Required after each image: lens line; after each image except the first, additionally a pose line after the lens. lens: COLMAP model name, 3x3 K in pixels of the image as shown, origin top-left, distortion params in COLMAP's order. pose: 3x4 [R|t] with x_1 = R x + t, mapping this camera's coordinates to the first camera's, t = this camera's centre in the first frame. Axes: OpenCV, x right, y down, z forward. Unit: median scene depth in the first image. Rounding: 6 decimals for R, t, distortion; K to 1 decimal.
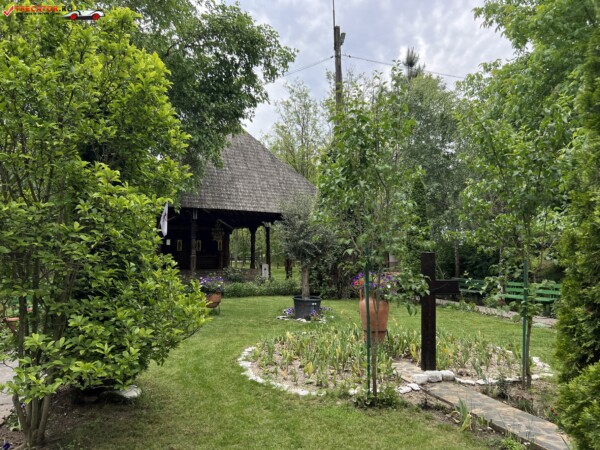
lens RADIAL K [[456.2, 0, 297.0], [0, 456.2, 227.4], [0, 0, 1]] dist [0.043257, -0.041759]
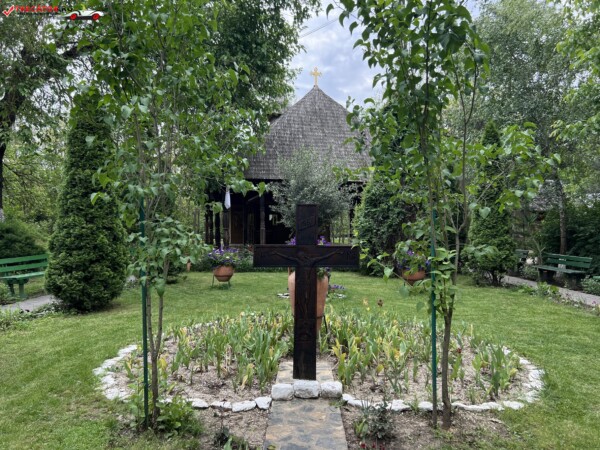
lens RADIAL K [[456.2, 0, 302.0], [0, 456.2, 223.8], [0, 0, 1]] dist [0.043257, -0.041759]
pose [[0.955046, -0.007946, -0.296352, 0.235017], [0.019596, 0.999146, 0.036363, 0.030504], [0.295810, -0.040536, 0.954386, 0.183823]]
